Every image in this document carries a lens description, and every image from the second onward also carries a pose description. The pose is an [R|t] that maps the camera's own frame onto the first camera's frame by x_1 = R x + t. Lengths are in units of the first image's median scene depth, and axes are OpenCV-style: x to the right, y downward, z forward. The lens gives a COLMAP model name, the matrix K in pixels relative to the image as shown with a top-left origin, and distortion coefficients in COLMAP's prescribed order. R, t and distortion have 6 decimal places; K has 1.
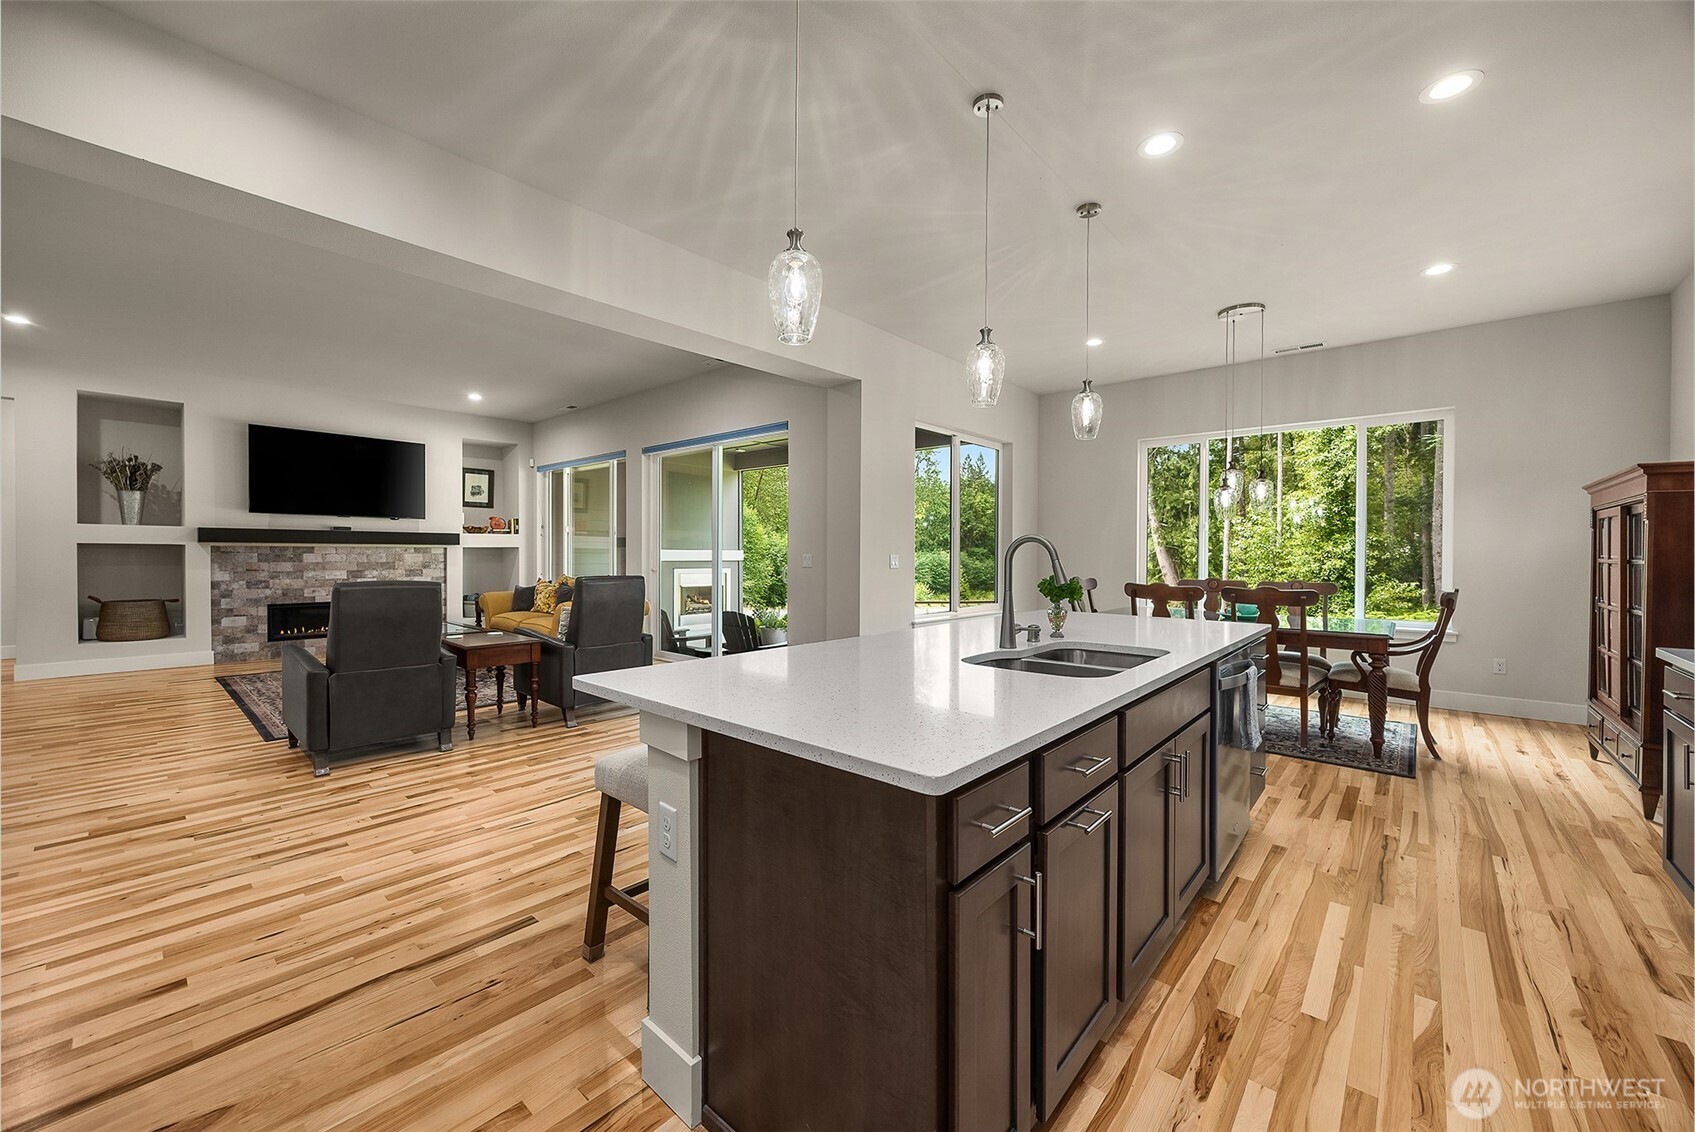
lens RADIAL K [[646.6, 0, 838.9], [0, 646.6, 561.2], [0, 0, 1]] dist [-0.004980, -0.000225]
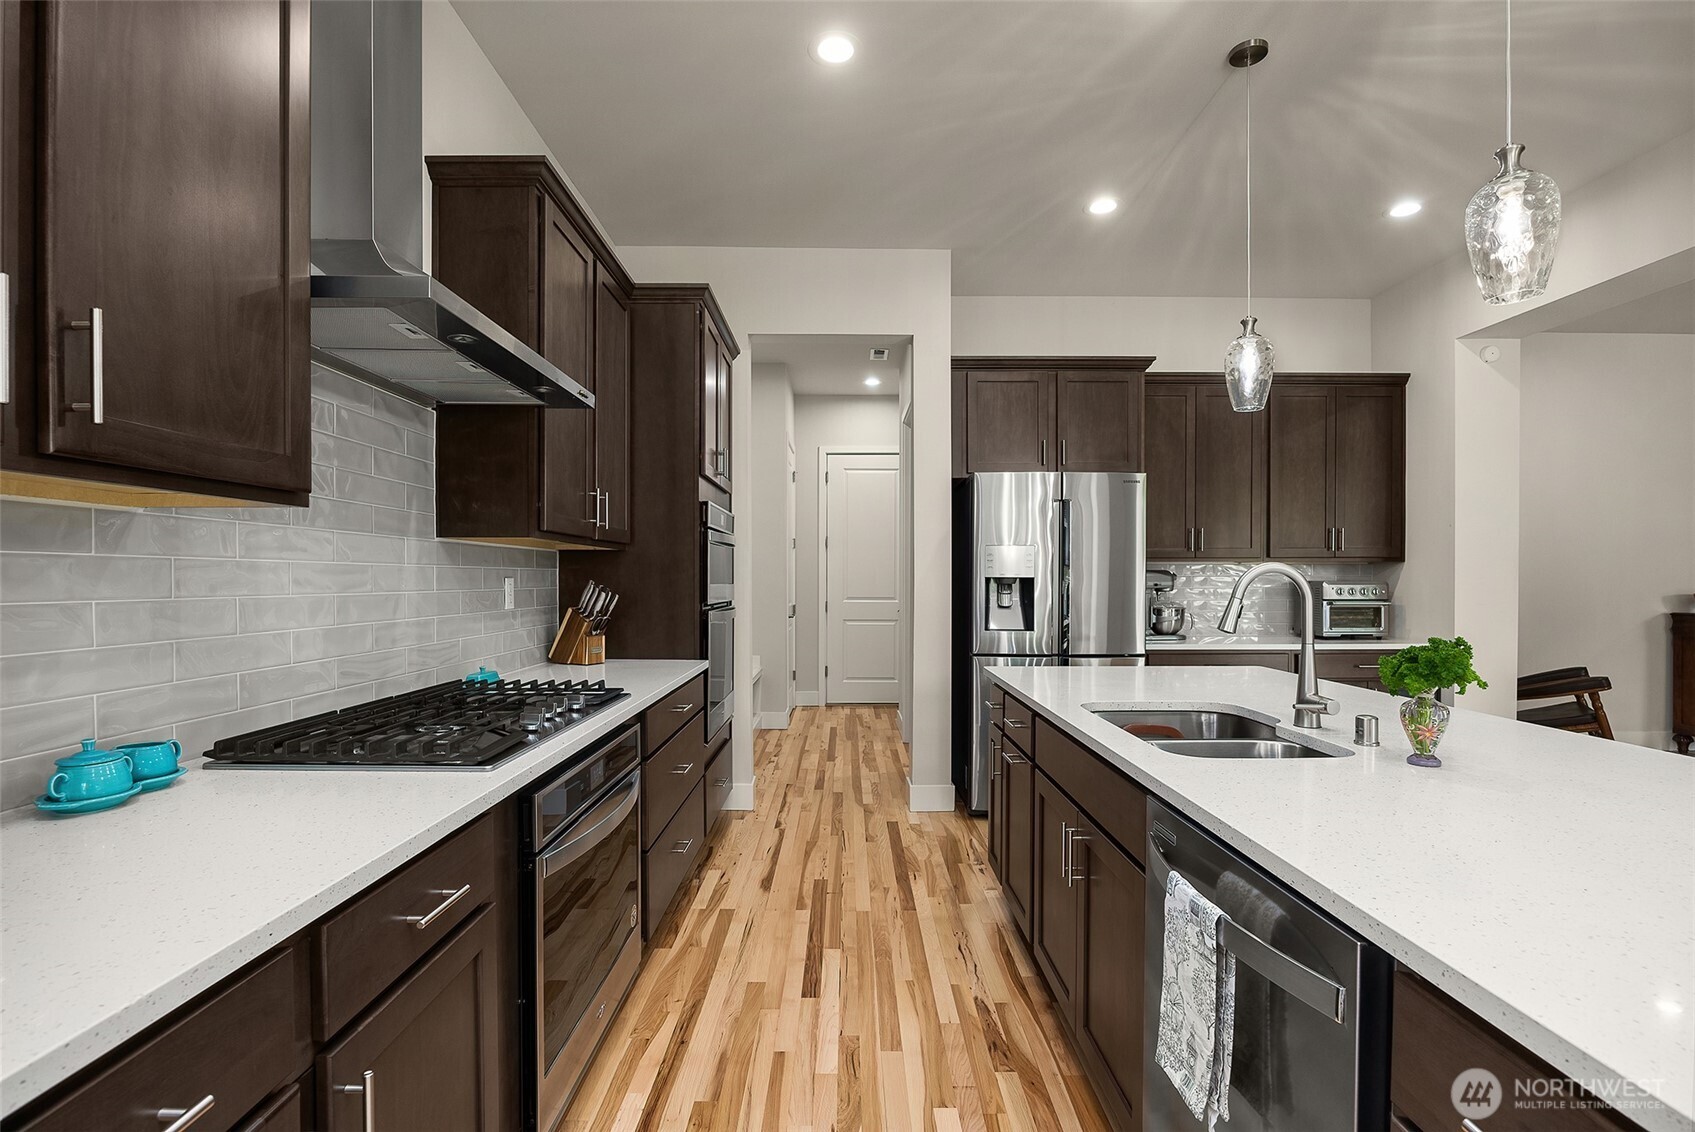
lens RADIAL K [[796.6, 0, 850.2], [0, 796.6, 583.2], [0, 0, 1]] dist [-0.000065, -0.000006]
pose [[-0.739556, -0.004007, -0.673083, 0.389923], [-0.014478, 0.999846, 0.009955, -0.007226], [0.672940, 0.017107, -0.739500, 0.423028]]
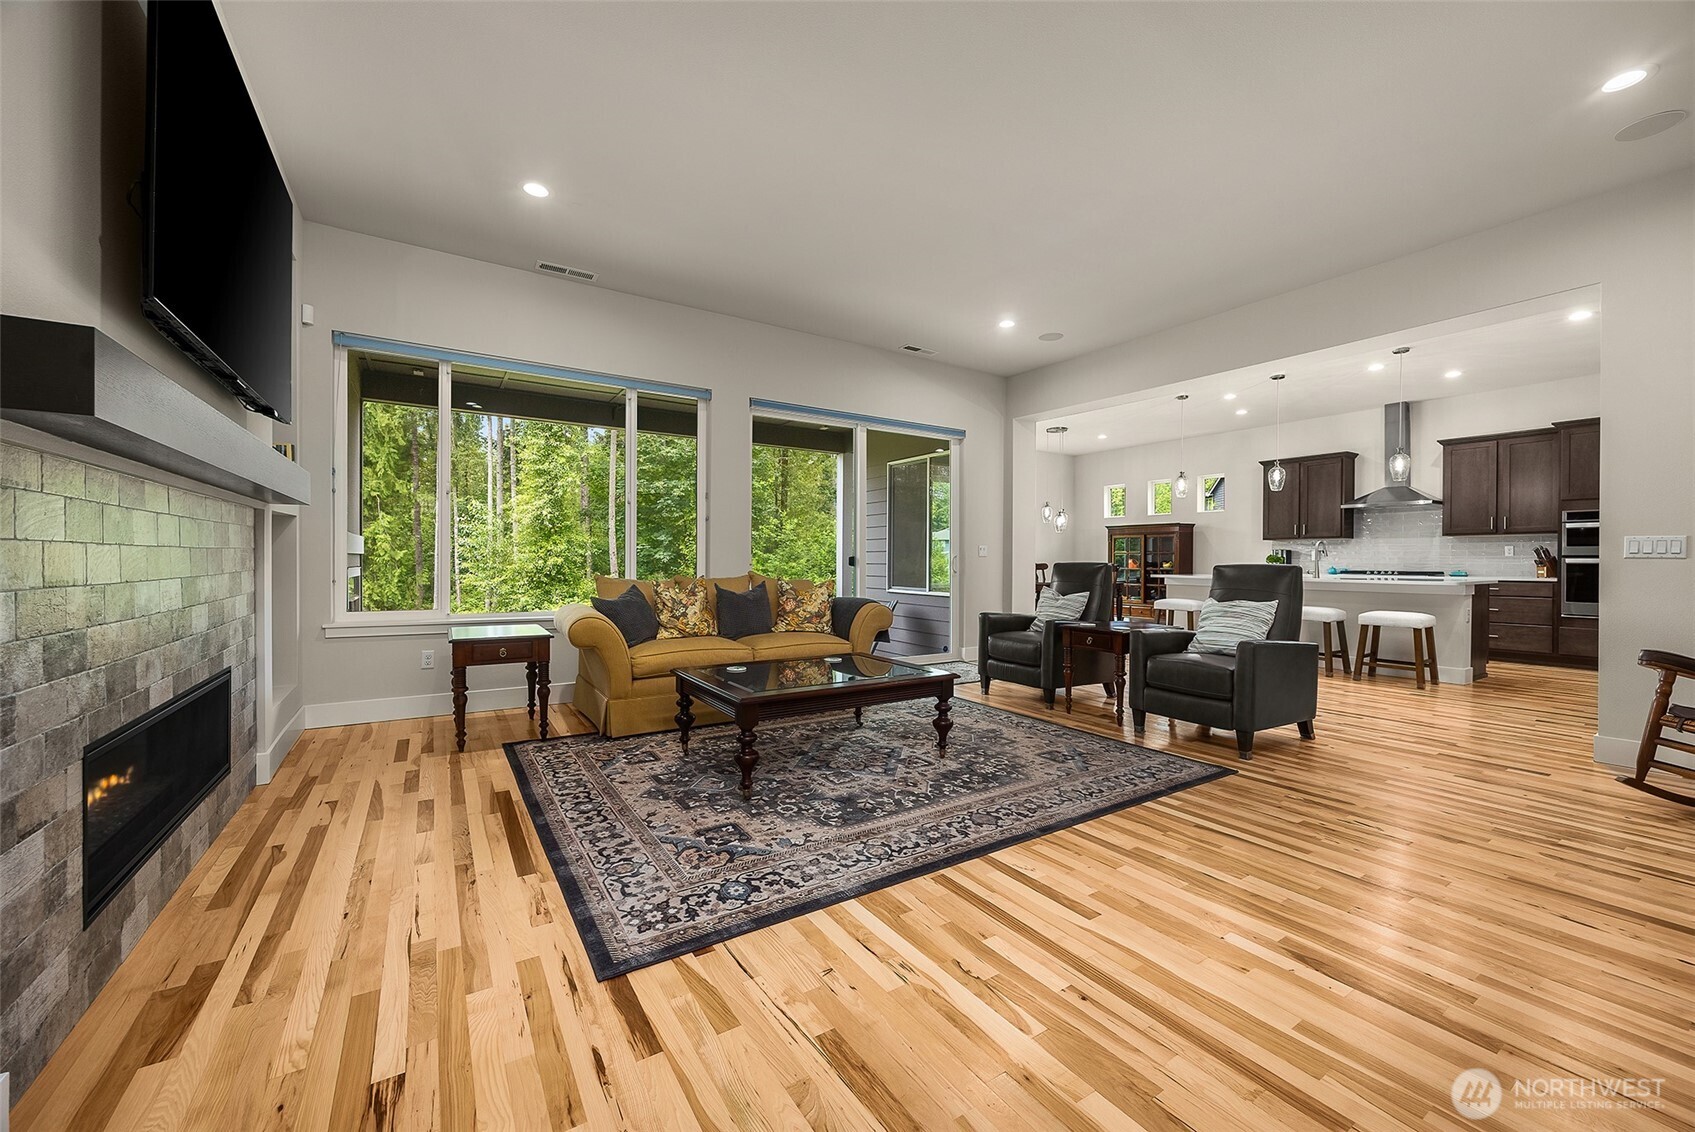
lens RADIAL K [[658.8, 0, 856.3], [0, 658.8, 561.8], [0, 0, 1]] dist [-0.002076, -0.000022]
pose [[0.264821, -0.008013, 0.964264, -1.064178], [0.006919, 0.999956, 0.006410, 0.008395], [-0.964273, 0.004975, 0.264865, 0.735246]]
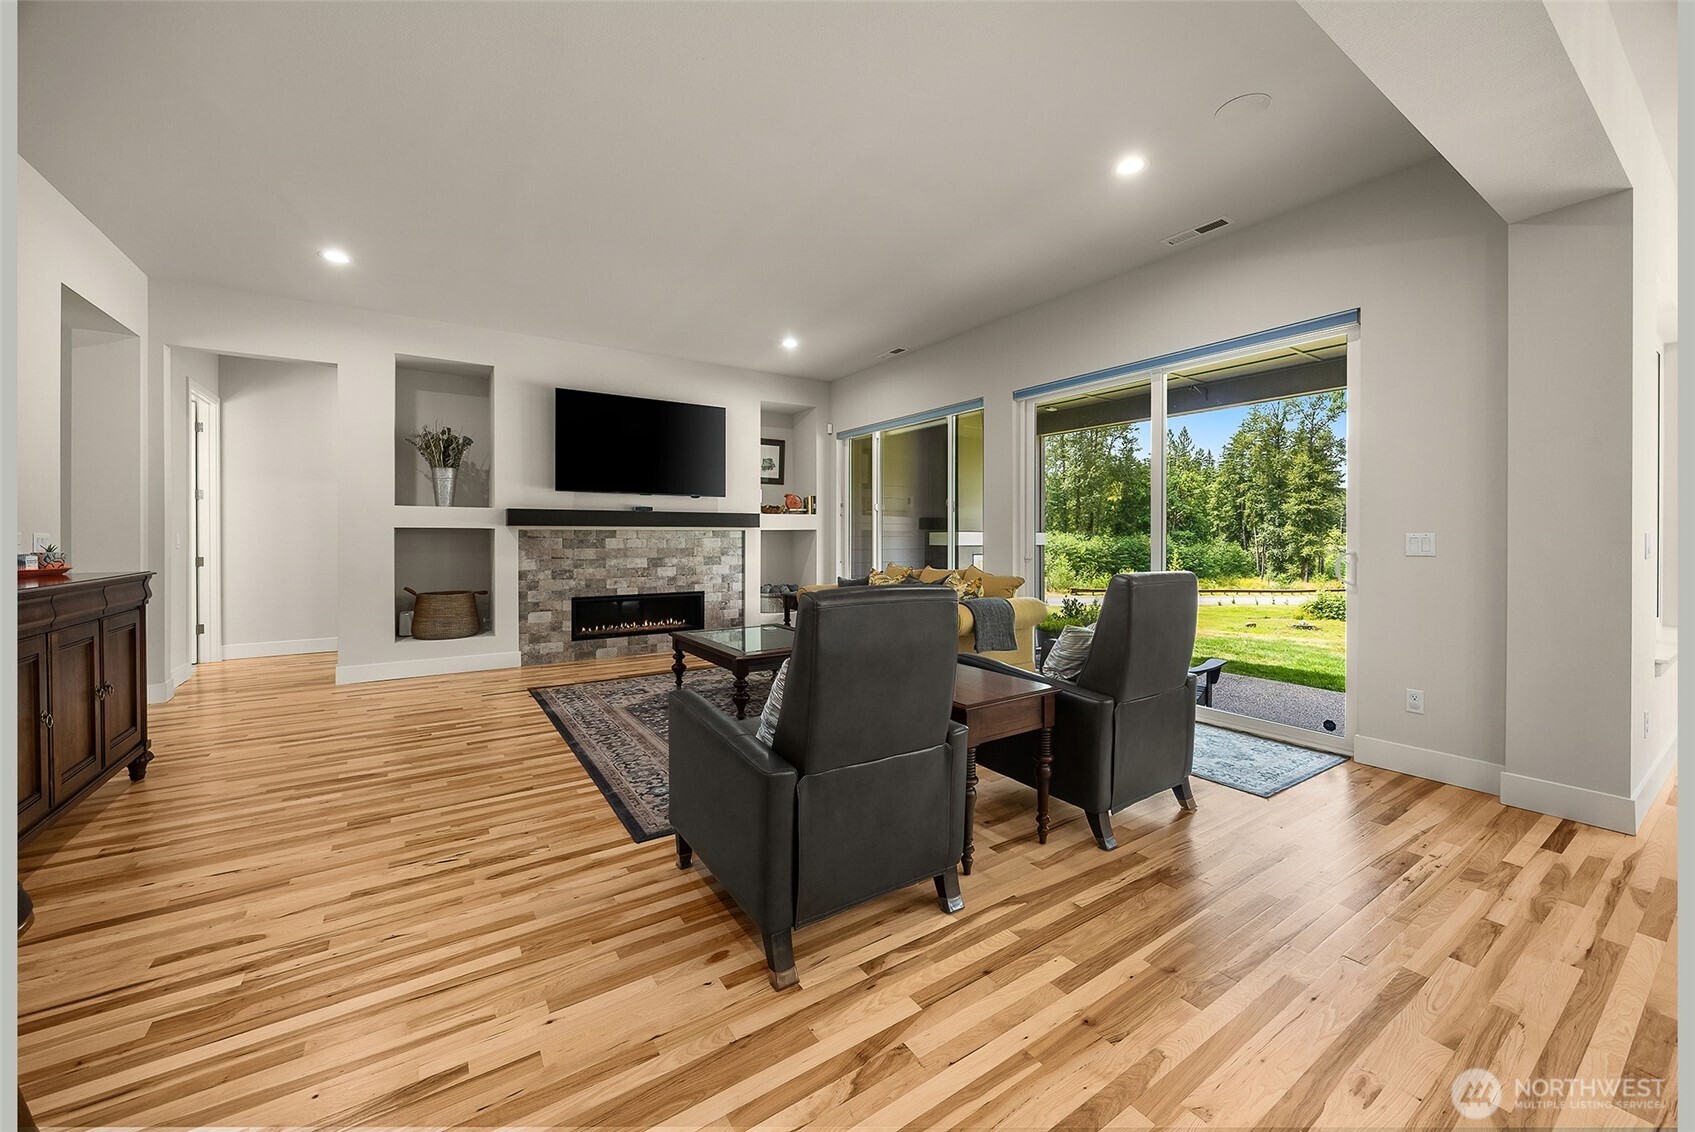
lens RADIAL K [[641.3, 0, 856.5], [0, 641.3, 538.2], [0, 0, 1]] dist [-0.000600, 0.000106]
pose [[0.968739, -0.006928, -0.247984, -0.317164], [0.003827, 0.999908, -0.012982, 0.000406], [0.248051, 0.011627, 0.968677, 0.272981]]
